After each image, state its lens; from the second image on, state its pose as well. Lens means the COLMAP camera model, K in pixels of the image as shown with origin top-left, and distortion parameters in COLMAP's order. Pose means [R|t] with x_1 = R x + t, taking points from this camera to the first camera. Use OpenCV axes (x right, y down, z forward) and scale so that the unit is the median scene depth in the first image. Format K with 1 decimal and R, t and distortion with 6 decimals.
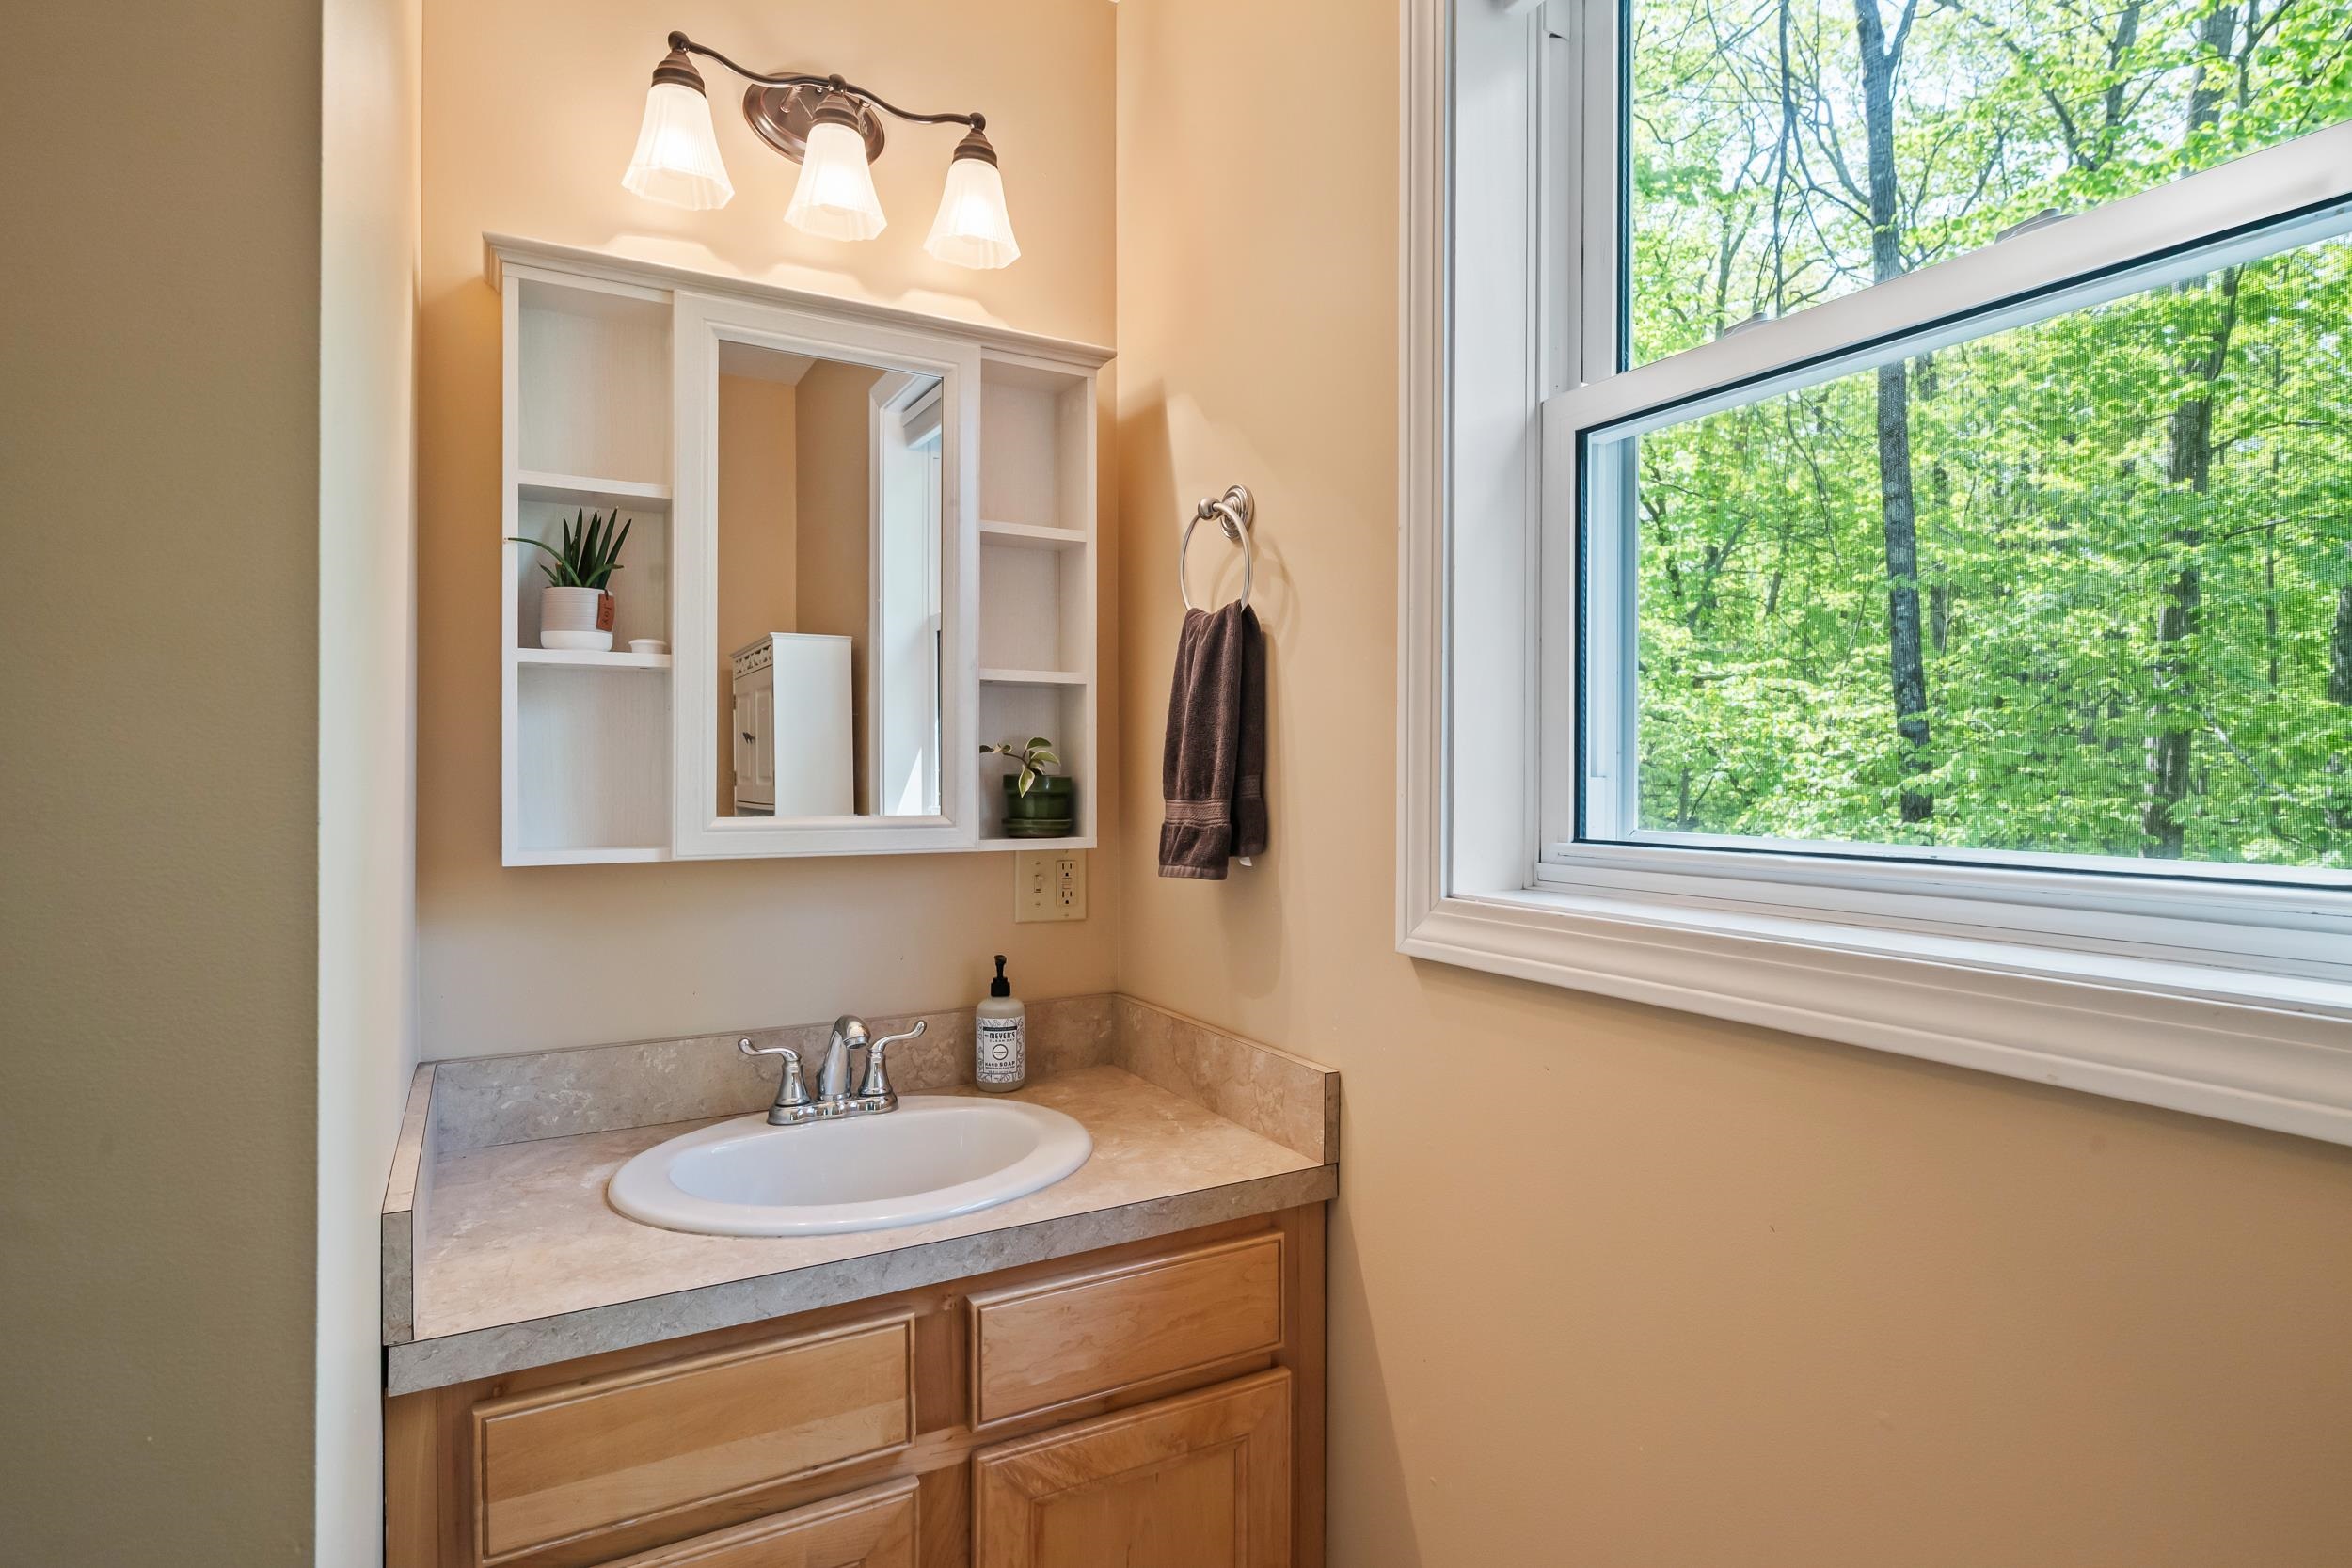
lens RADIAL K [[1253.9, 0, 1190.8], [0, 1253.9, 775.7], [0, 0, 1]] dist [-0.002910, -0.000137]
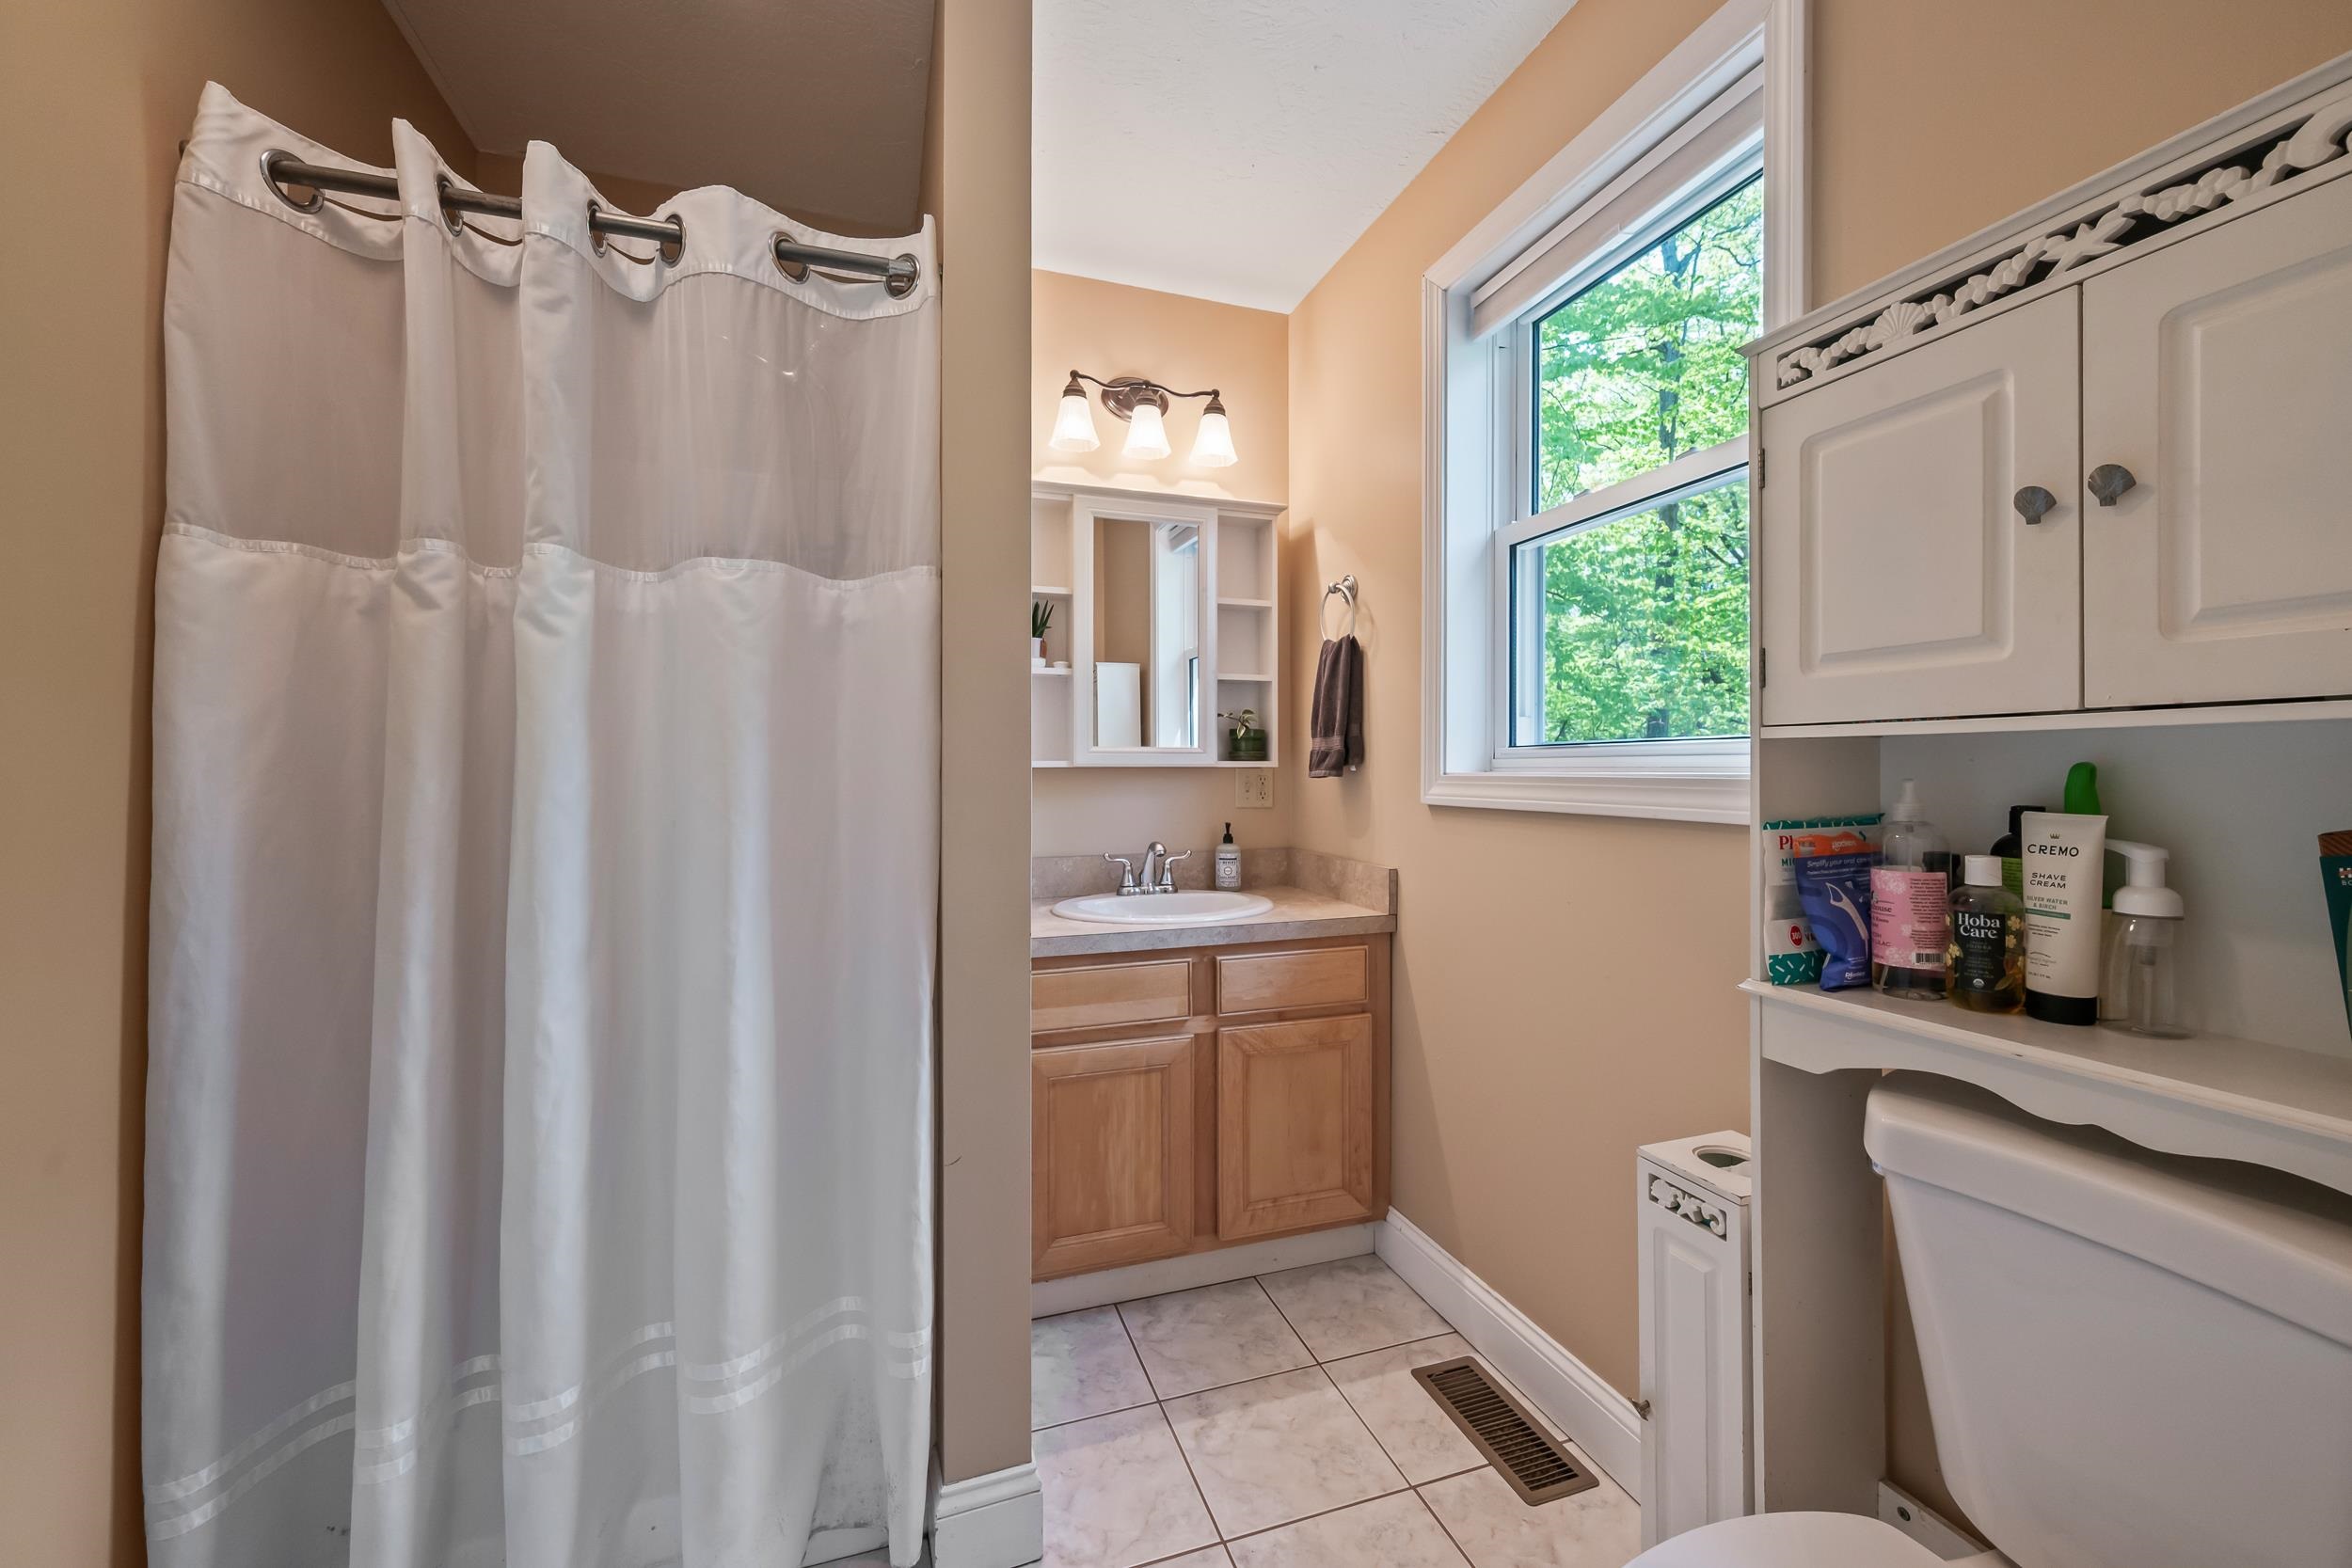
lens RADIAL K [[943.7, 0, 1182.2], [0, 943.7, 776.1], [0, 0, 1]] dist [0.000376, 0.000575]
pose [[0.981434, -0.001867, -0.191790, 0.061142], [0.002195, 0.999996, 0.001500, 0.073670], [0.191786, -0.001894, 0.981435, -0.464636]]
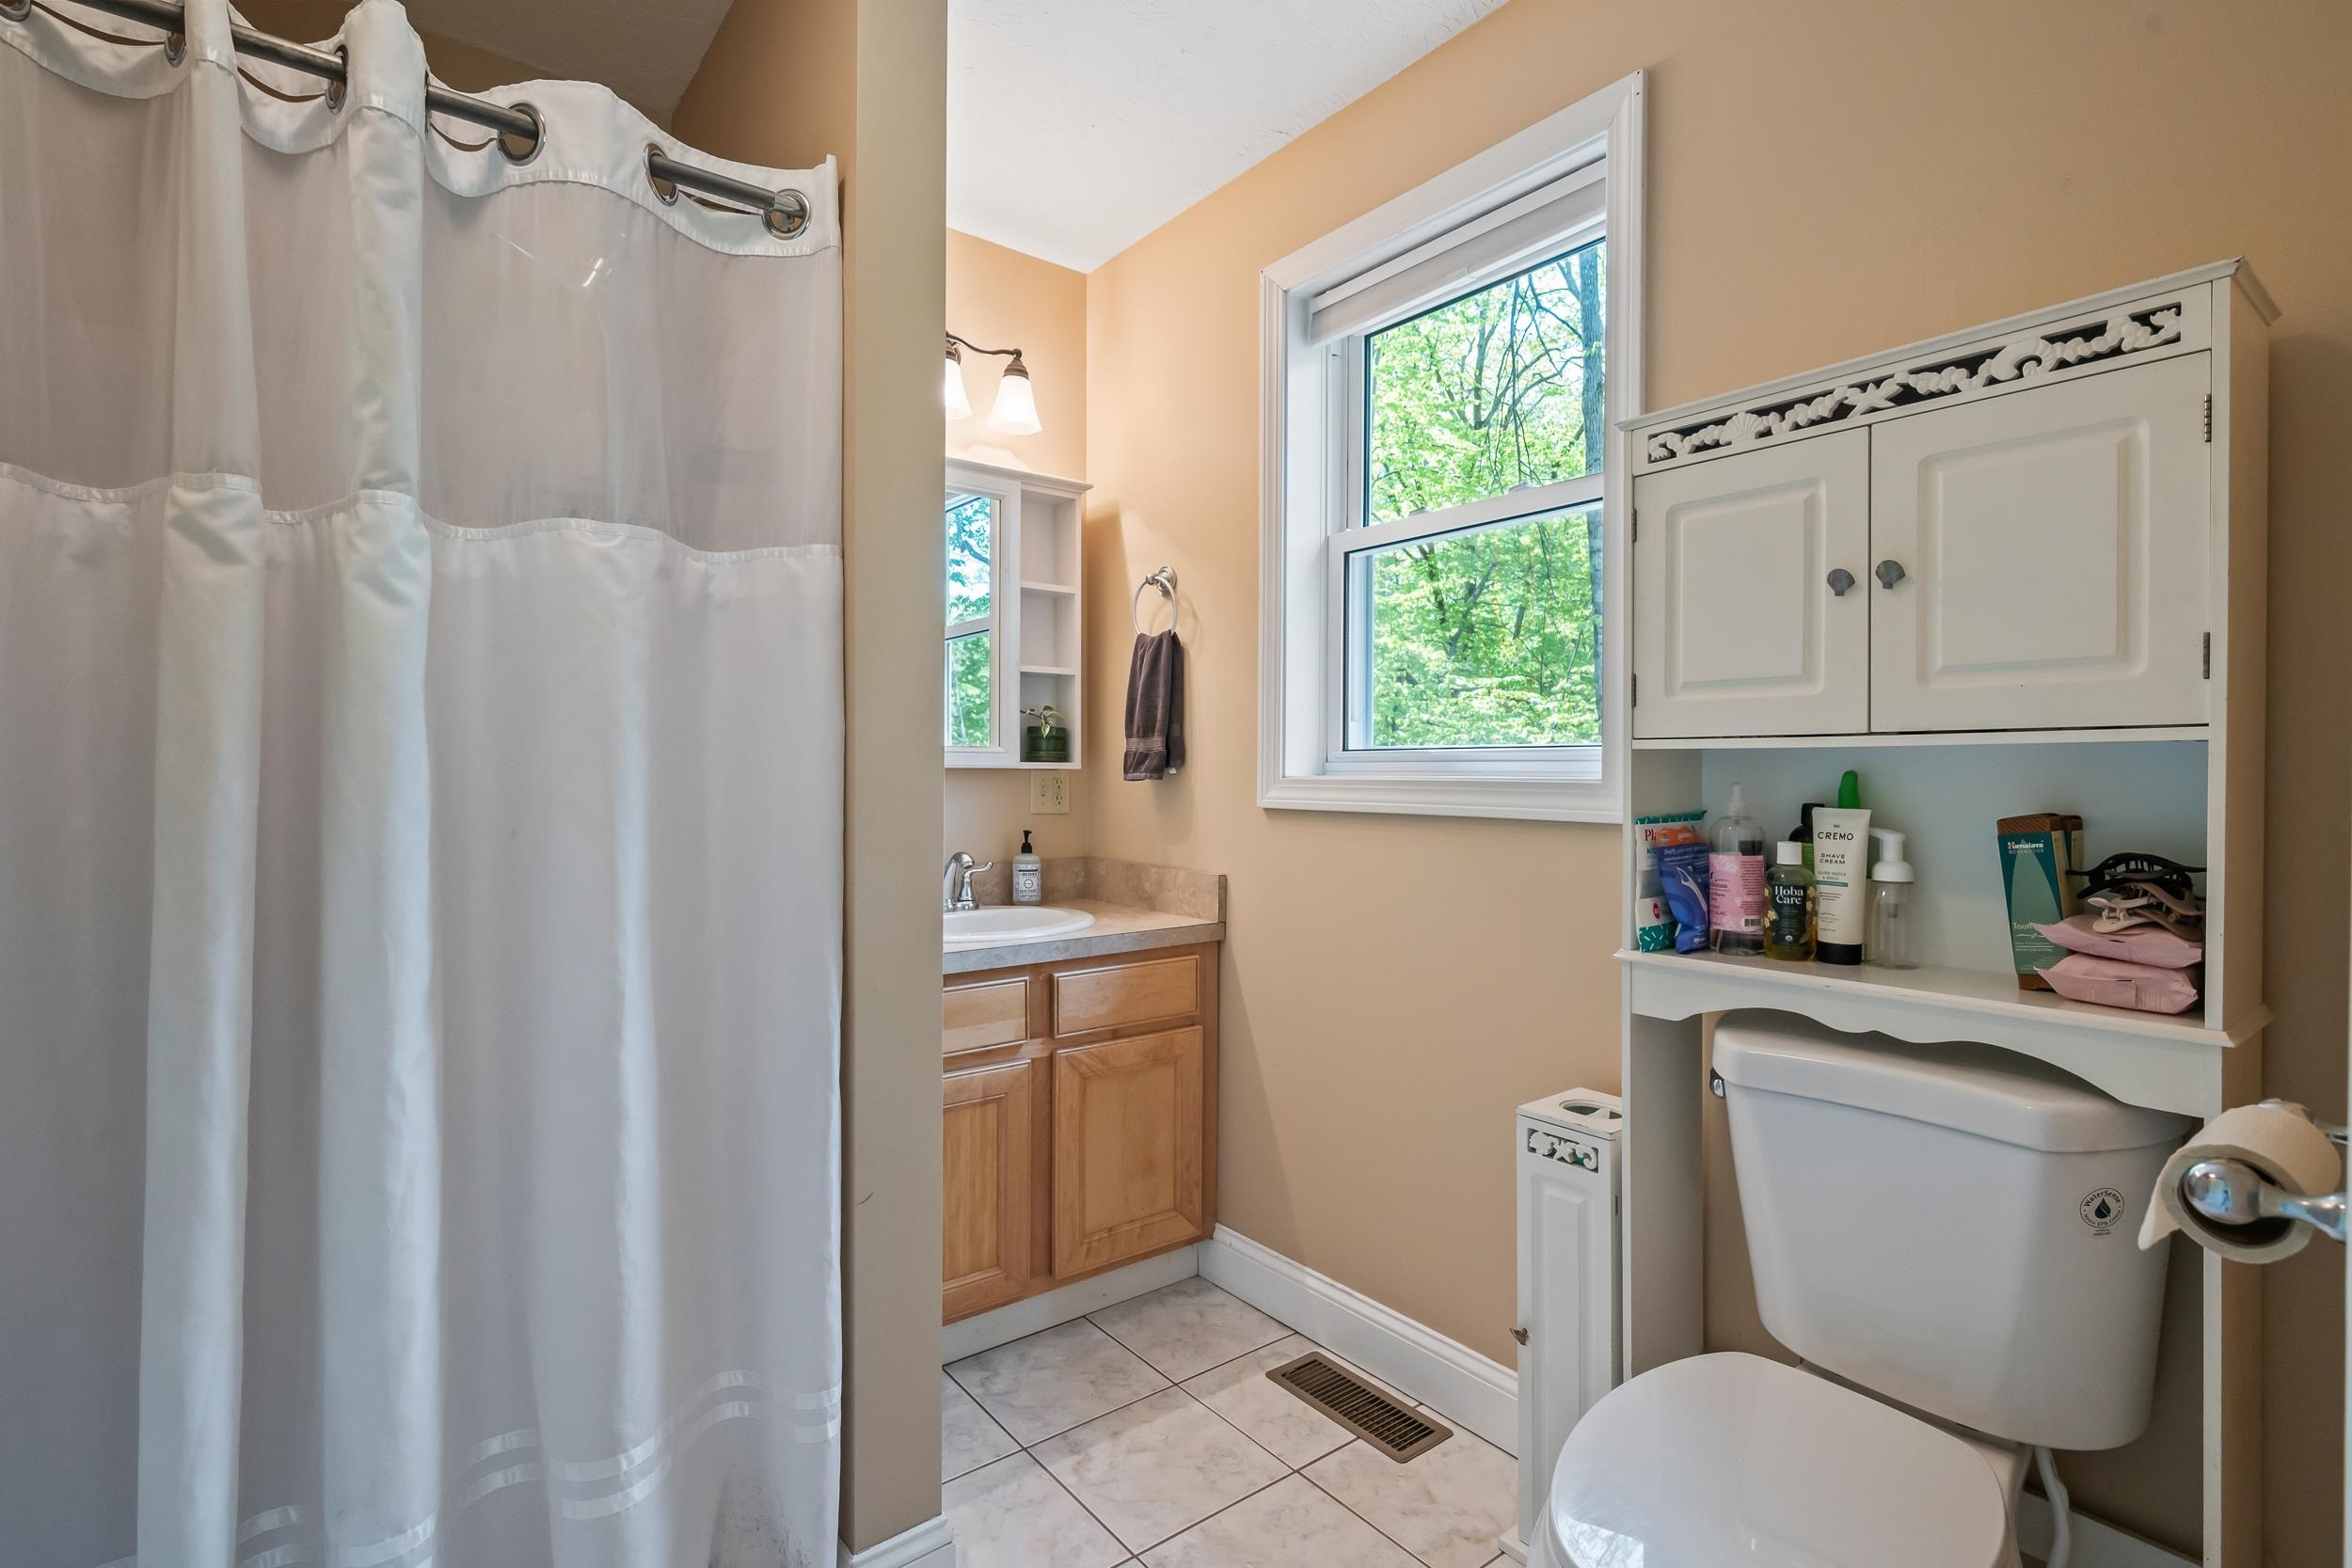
lens RADIAL K [[1133.6, 0, 1187.3], [0, 1133.6, 782.4], [0, 0, 1]] dist [0.002230, 0.000114]
pose [[0.989603, 0.000614, 0.143822, -0.166106], [-0.001295, 0.999988, 0.004648, 0.073475], [-0.143817, -0.004786, 0.989593, -0.624240]]
